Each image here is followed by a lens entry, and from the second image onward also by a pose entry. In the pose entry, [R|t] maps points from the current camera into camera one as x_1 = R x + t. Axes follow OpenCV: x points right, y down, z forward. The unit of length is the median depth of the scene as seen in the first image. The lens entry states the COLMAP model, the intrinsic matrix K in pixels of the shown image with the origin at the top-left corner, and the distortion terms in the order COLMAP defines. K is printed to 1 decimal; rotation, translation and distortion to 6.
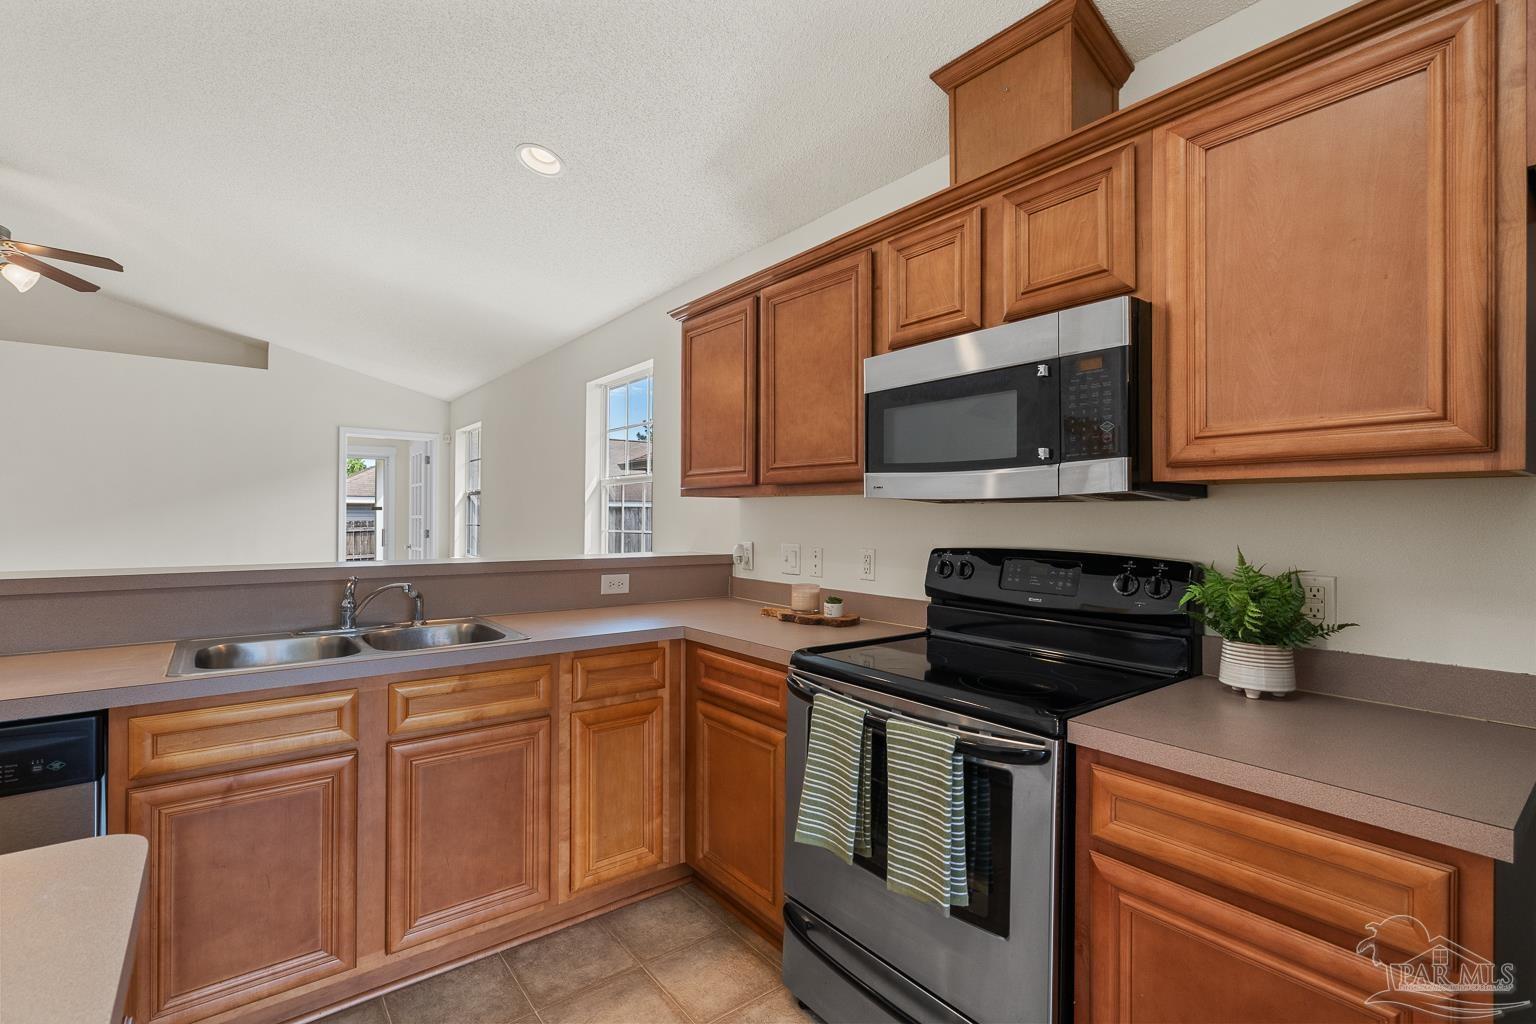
lens RADIAL K [[696.9, 0, 760.7], [0, 696.9, 513.4], [0, 0, 1]] dist [-0.004639, 0.000579]
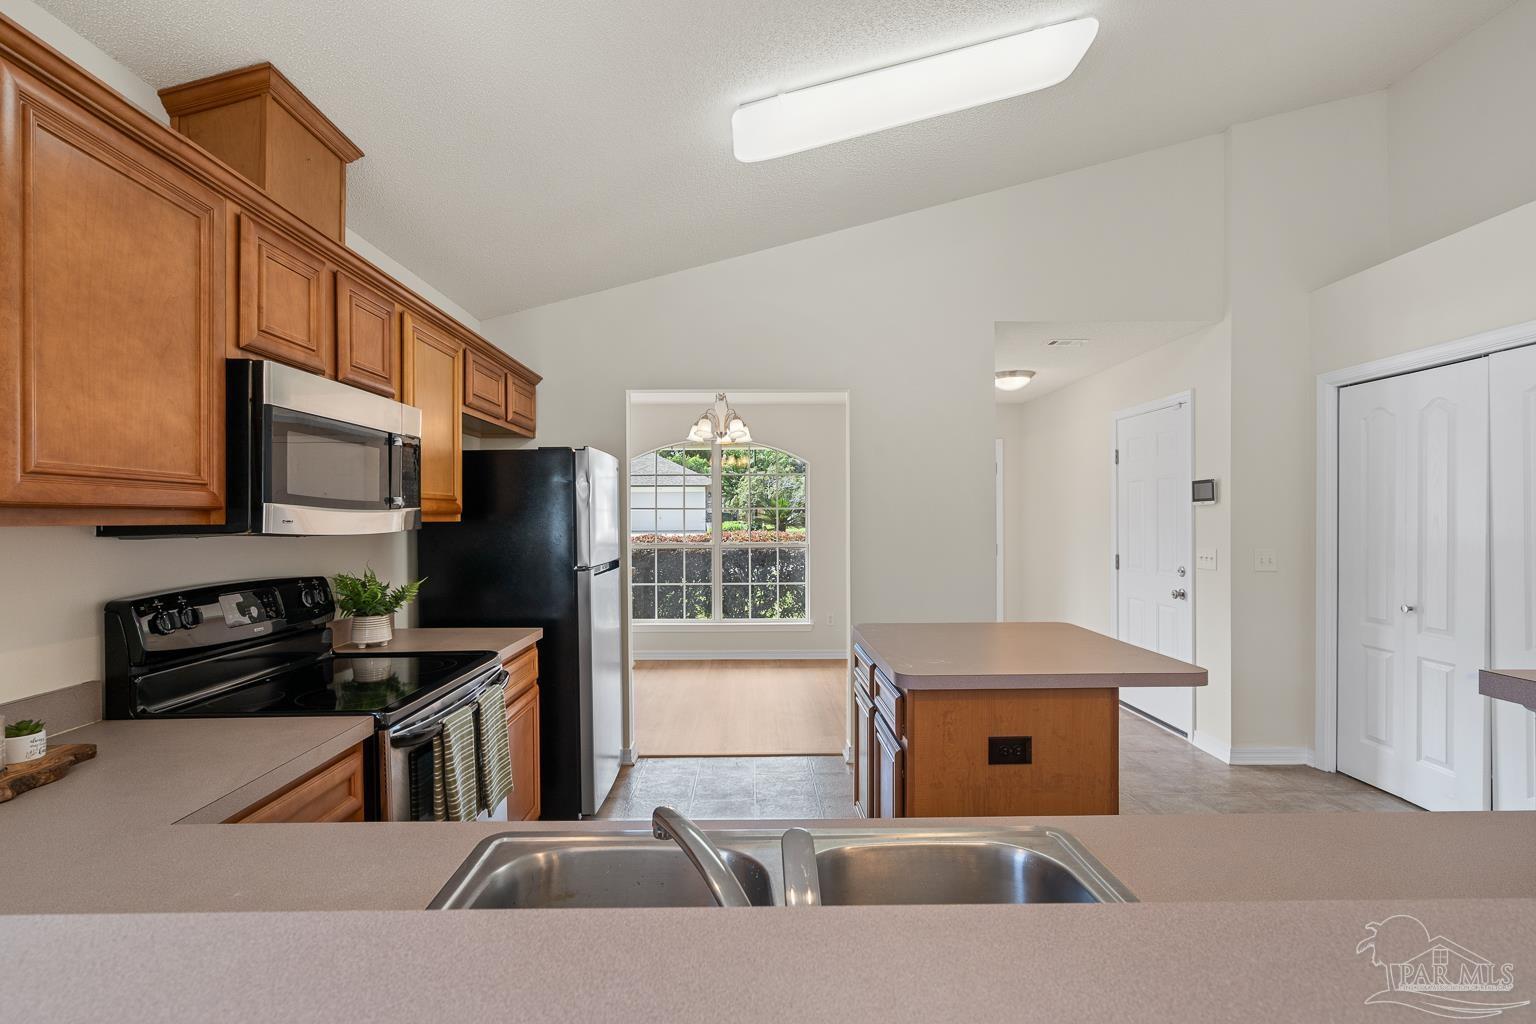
lens RADIAL K [[696.9, 0, 760.7], [0, 696.9, 513.4], [0, 0, 1]] dist [-0.004639, 0.000579]
pose [[-0.801267, 0.002434, 0.598301, -0.733169], [-0.000299, 0.999990, -0.004469, -0.039604], [-0.598306, -0.003760, -0.801259, 1.220274]]
